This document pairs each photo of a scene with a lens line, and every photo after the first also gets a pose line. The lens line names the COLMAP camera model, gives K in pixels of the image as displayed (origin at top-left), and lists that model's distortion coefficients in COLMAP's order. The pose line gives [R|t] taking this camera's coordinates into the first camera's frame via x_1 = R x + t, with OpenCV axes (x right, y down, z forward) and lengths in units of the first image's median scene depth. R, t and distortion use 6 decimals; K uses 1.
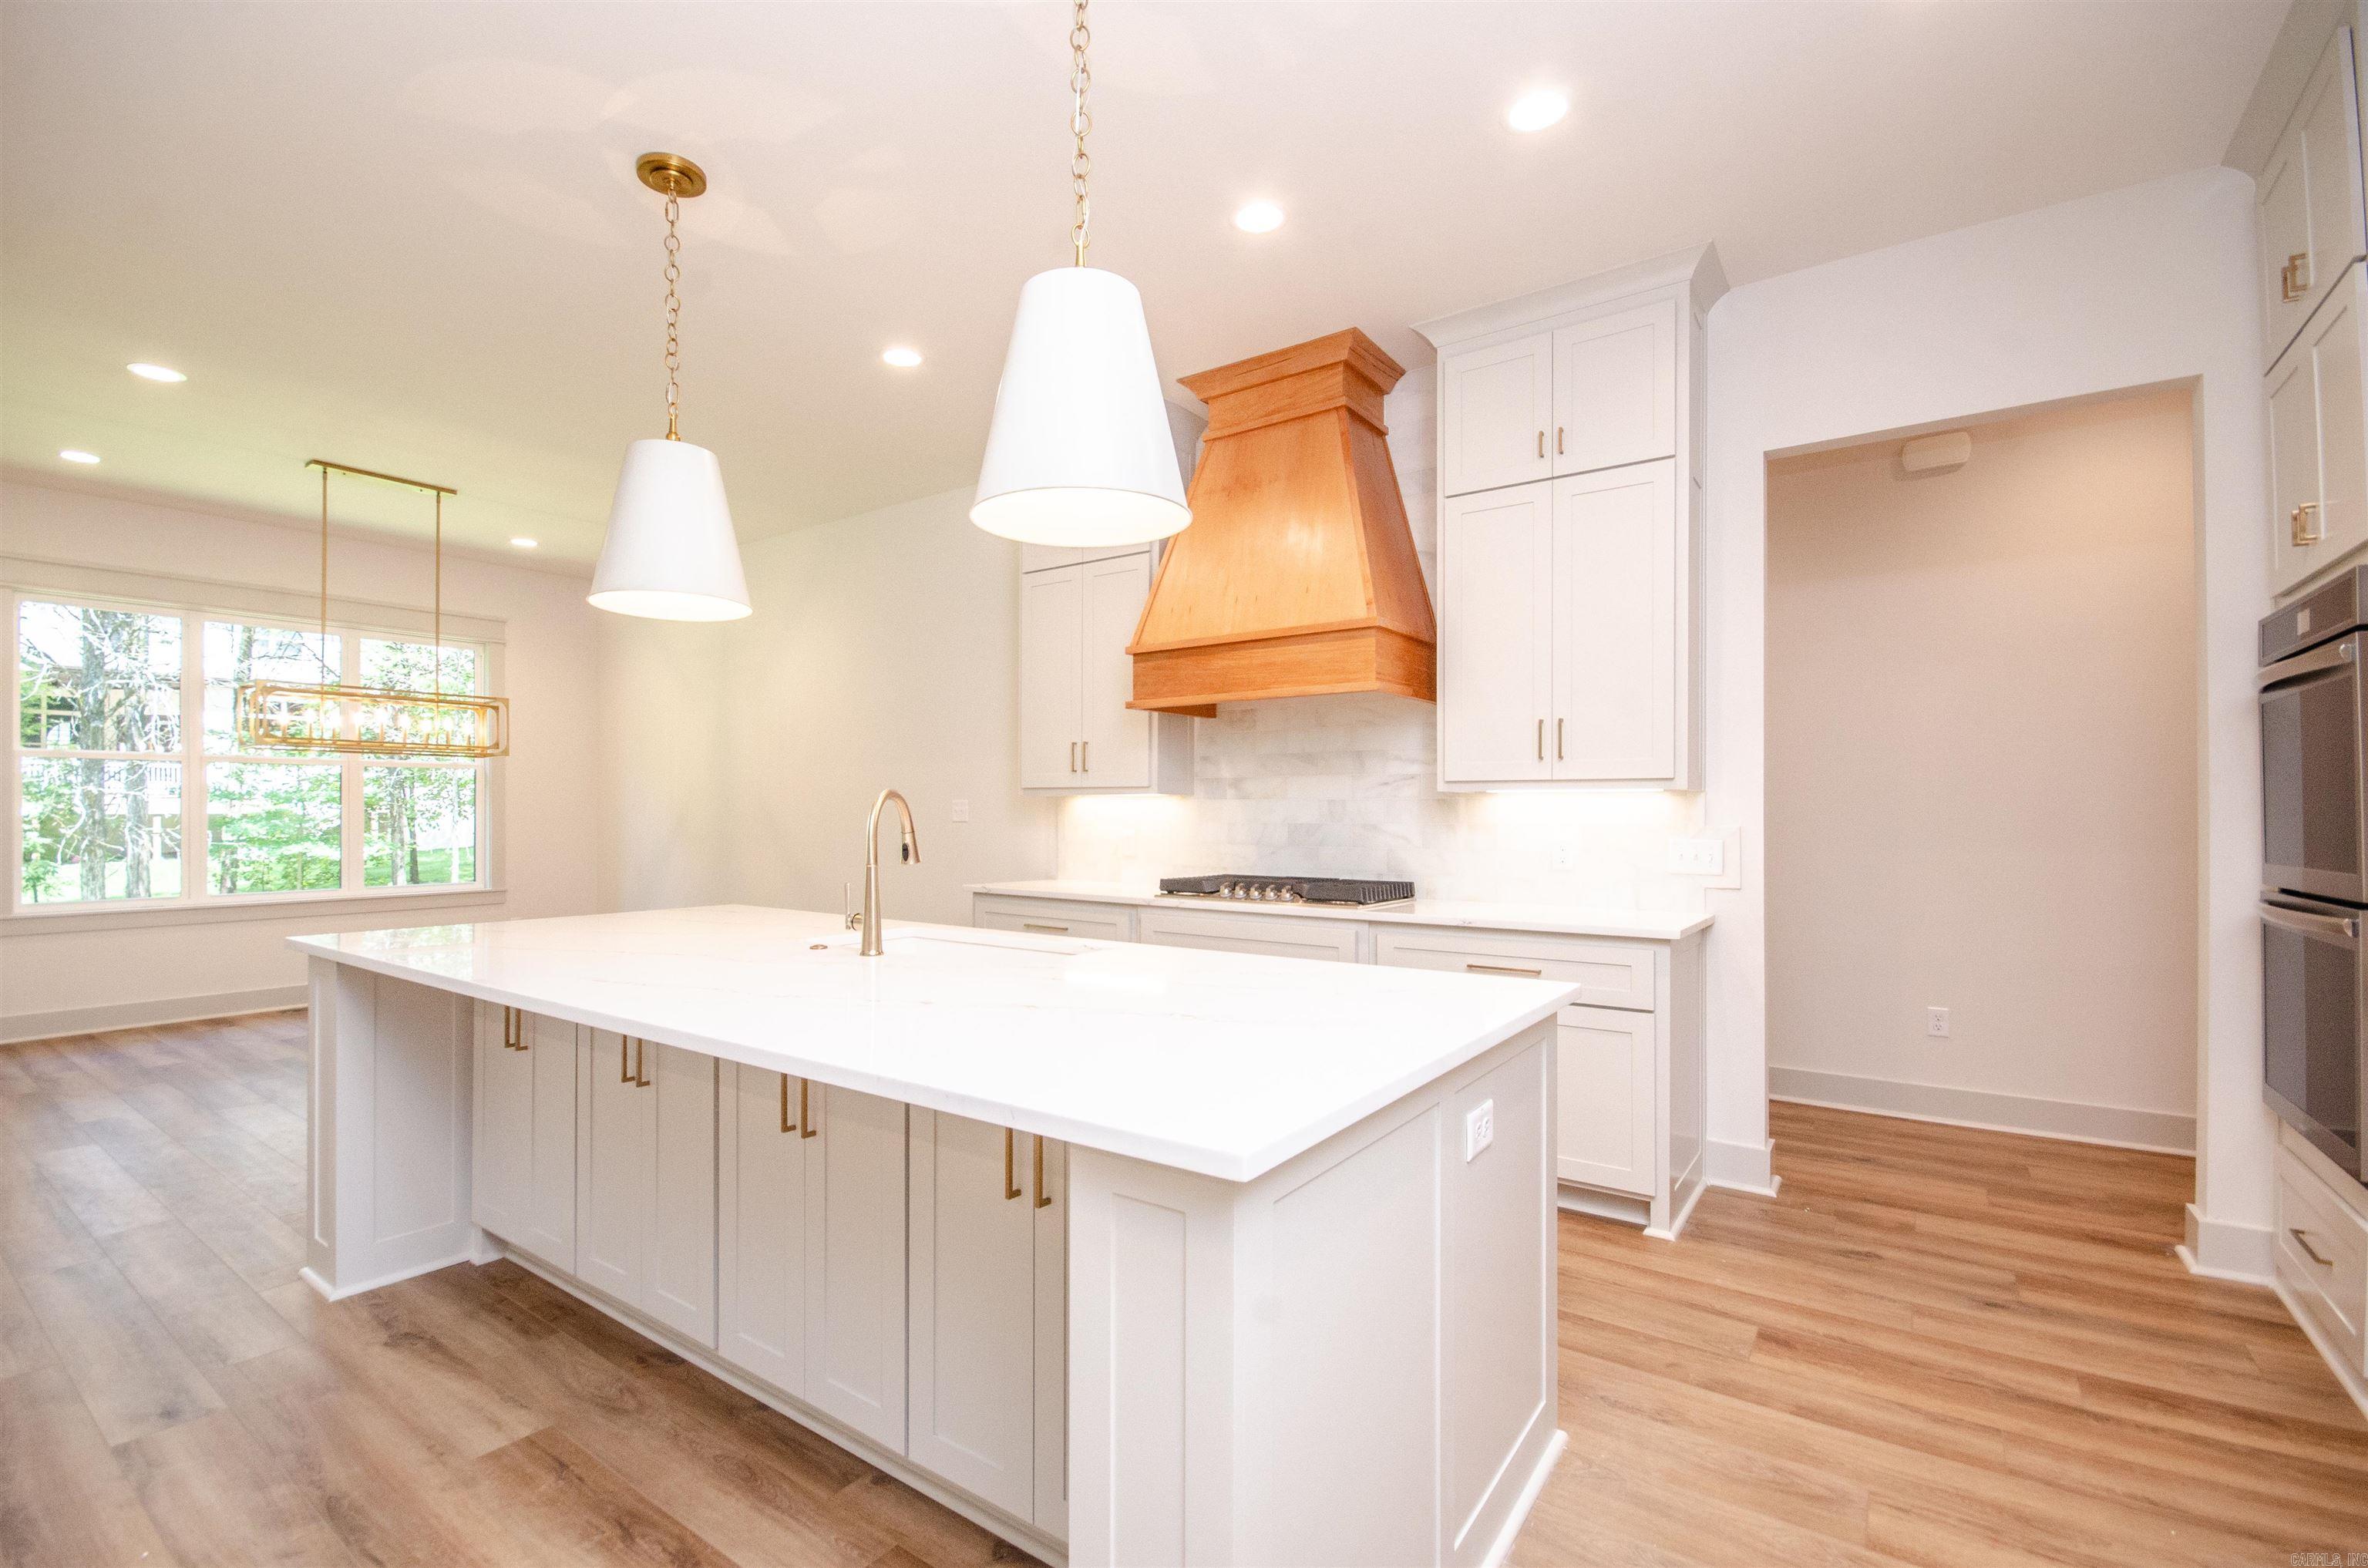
lens RADIAL K [[1036.9, 0, 1160.7], [0, 1036.9, 805.0], [0, 0, 1]] dist [-0.004647, -0.000445]
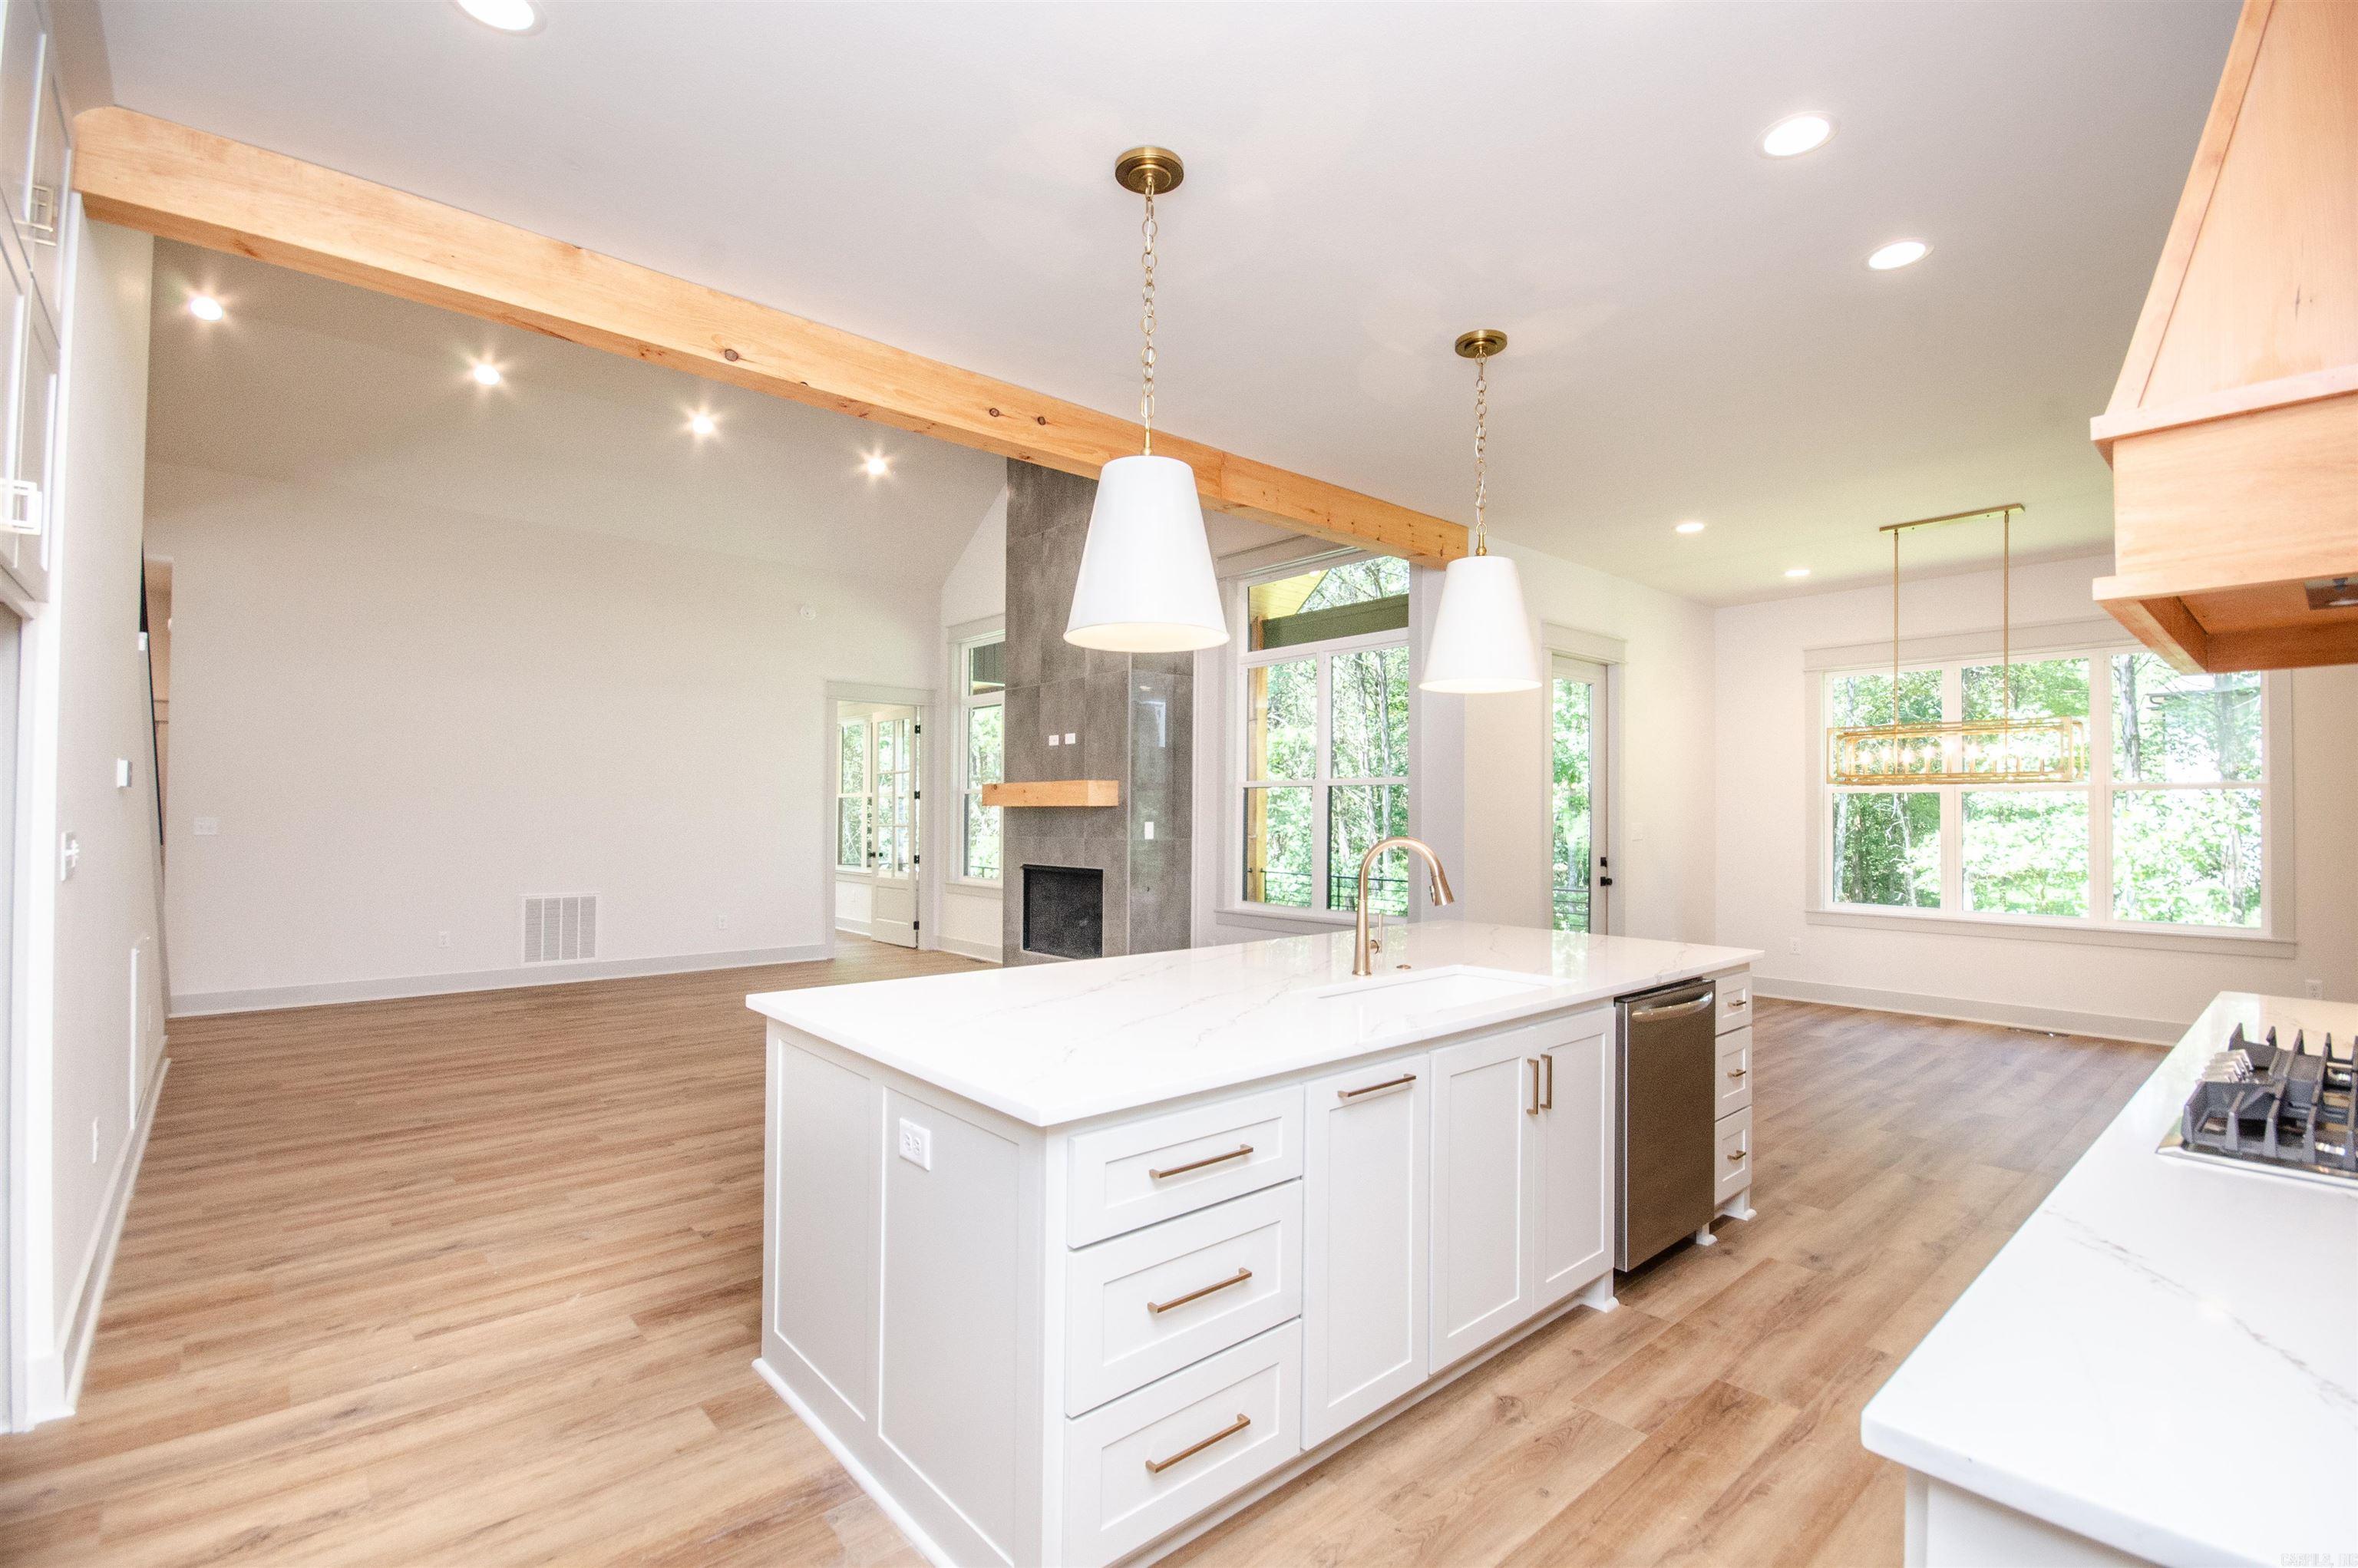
lens RADIAL K [[1054.8, 0, 1186.8], [0, 1054.8, 803.3], [0, 0, 1]] dist [-0.007146, -0.000421]
pose [[-0.215437, -0.011766, -0.976447, 0.700767], [-0.000085, 0.999928, -0.012030, -0.029627], [0.976518, -0.002509, -0.215423, 0.772106]]
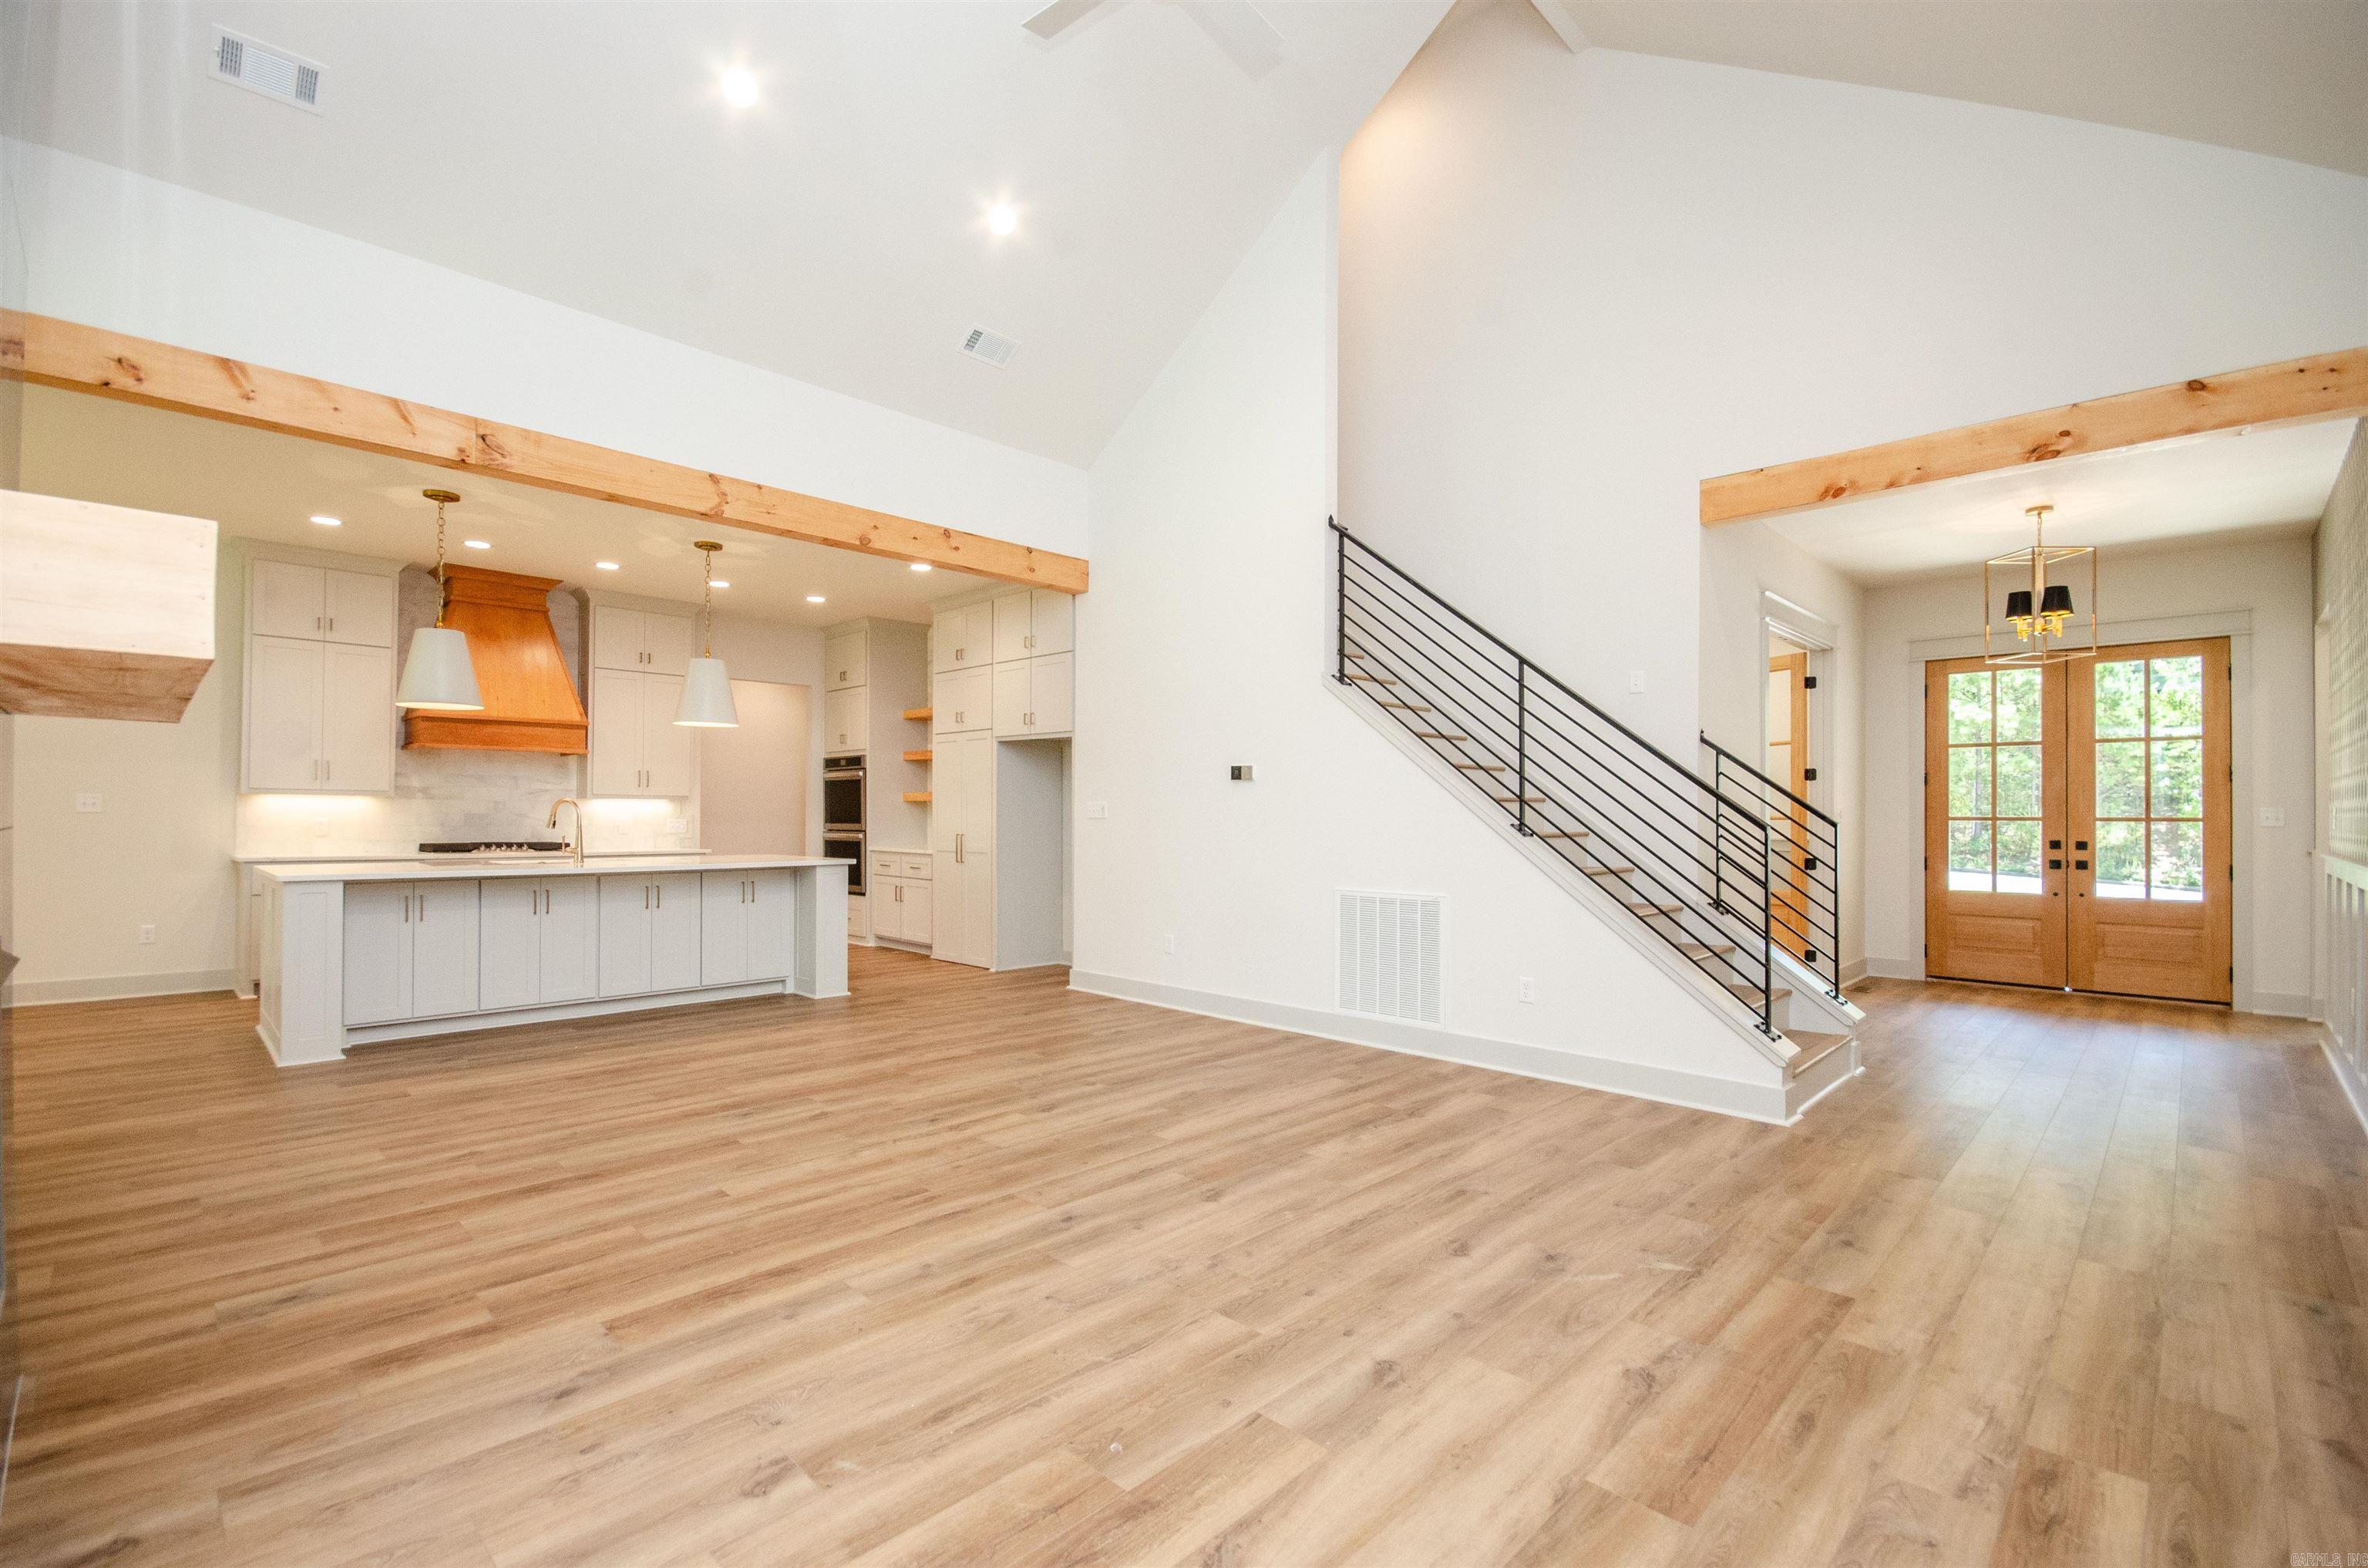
lens RADIAL K [[1036.9, 0, 1160.7], [0, 1036.9, 805.0], [0, 0, 1]] dist [-0.004647, -0.000445]
pose [[0.159948, 0.008469, 0.987089, -1.880584], [-0.012352, 0.999902, -0.006578, -0.000041], [-0.987048, -0.011141, 0.160037, -0.611168]]
